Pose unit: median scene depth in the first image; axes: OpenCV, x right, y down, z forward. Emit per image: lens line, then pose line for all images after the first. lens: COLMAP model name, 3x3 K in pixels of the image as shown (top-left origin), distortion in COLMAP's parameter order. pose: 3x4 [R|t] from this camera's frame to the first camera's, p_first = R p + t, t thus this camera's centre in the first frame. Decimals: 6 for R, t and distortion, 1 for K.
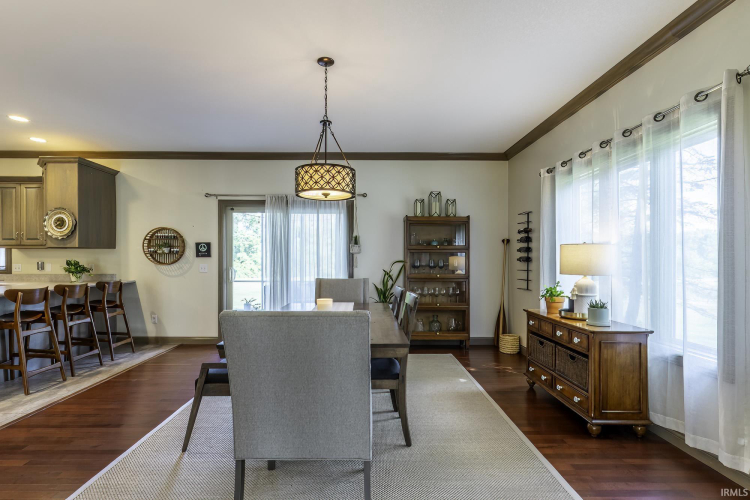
lens RADIAL K [[362.4, 0, 374.1], [0, 362.4, 257.9], [0, 0, 1]] dist [0.001710, 0.000379]
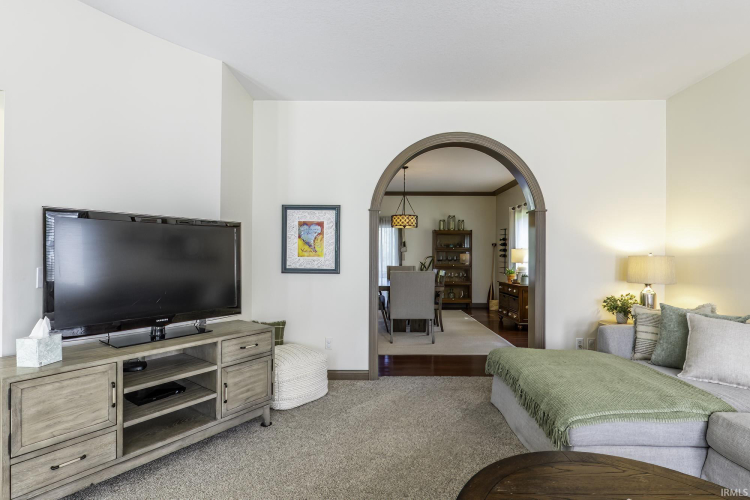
lens RADIAL K [[362.3, 0, 384.2], [0, 362.3, 245.7], [0, 0, 1]] dist [-0.000265, 0.000075]
pose [[0.999982, 0.003336, -0.004896, -0.144447], [-0.003443, 0.999753, -0.021935, -0.003714], [0.004822, 0.021952, 0.999747, -0.723722]]
